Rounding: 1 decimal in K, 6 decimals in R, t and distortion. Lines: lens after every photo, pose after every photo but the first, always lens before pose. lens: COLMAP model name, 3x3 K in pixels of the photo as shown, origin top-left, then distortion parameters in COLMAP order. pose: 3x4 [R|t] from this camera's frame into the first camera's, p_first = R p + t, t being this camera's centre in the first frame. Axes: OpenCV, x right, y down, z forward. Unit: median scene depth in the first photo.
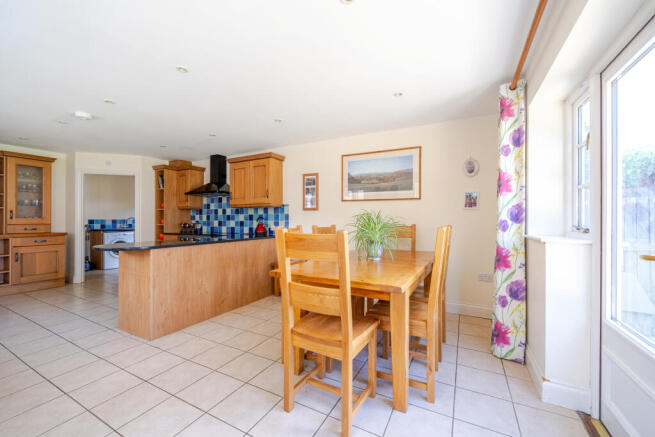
lens RADIAL K [[264.5, 0, 326.3], [0, 264.5, 219.8], [0, 0, 1]] dist [-0.000957, 0.000034]
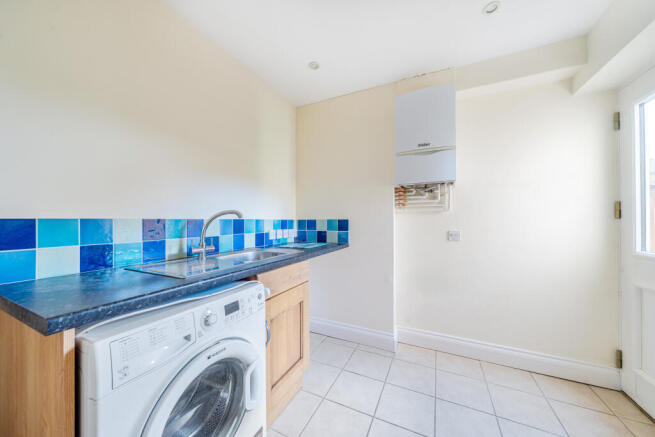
lens RADIAL K [[227.6, 0, 326.8], [0, 227.6, 220.9], [0, 0, 1]] dist [-0.009766, -0.000124]
pose [[0.998615, -0.000916, 0.052601, -0.678552], [0.001460, 0.999946, -0.010304, 0.002063], [-0.052589, 0.010366, 0.998562, 0.816416]]
